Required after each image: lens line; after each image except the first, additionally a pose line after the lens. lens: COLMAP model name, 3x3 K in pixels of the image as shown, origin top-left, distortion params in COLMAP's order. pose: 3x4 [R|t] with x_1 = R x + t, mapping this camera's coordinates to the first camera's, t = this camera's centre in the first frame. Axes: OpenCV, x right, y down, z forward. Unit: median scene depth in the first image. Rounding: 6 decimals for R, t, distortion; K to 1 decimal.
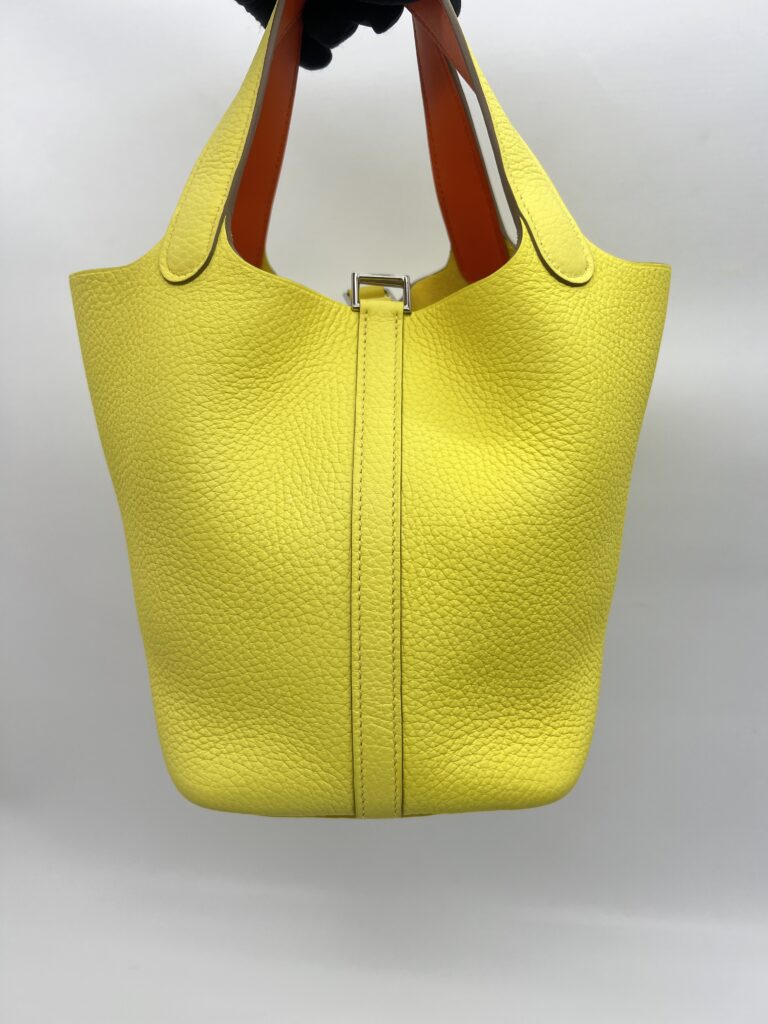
lens RADIAL K [[771.6, 0, 384.0], [0, 771.6, 516.3], [0, 0, 1]] dist [0.066878, -0.001262]
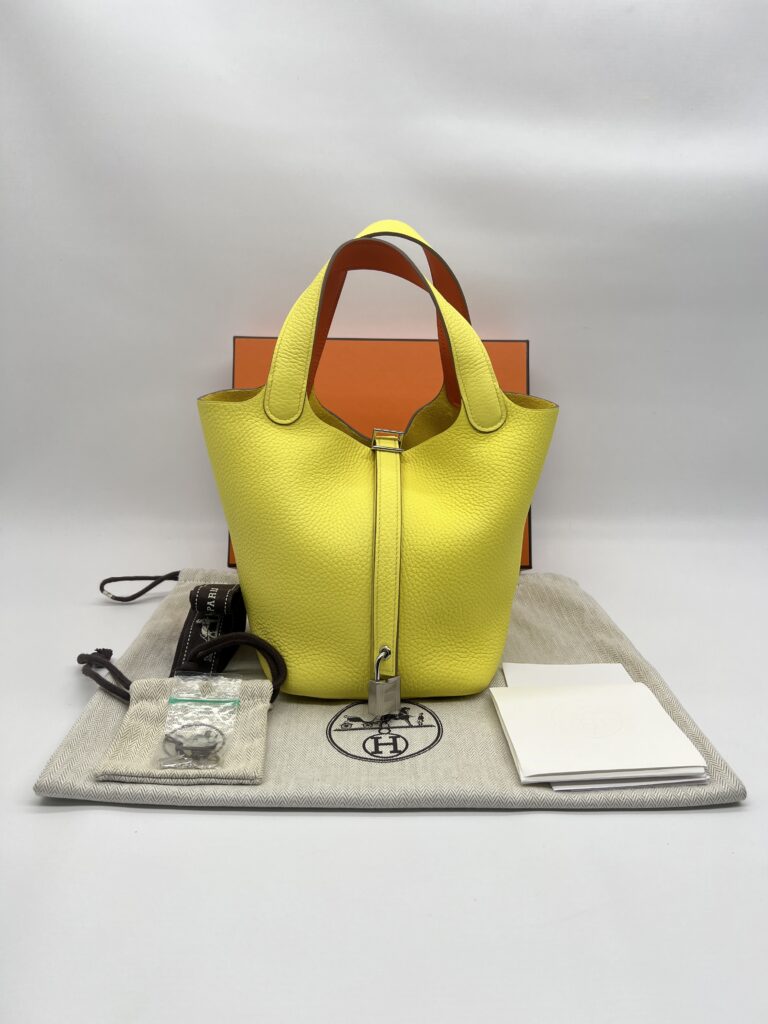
lens RADIAL K [[771.6, 0, 383.0], [0, 771.6, 510.6], [0, 0, 1]] dist [0.066878, -0.001262]
pose [[0.997877, 0.022088, 0.061265, -0.136867], [-0.019917, 0.999159, -0.035829, -0.004180], [-0.062004, 0.034533, 0.997478, -0.941263]]
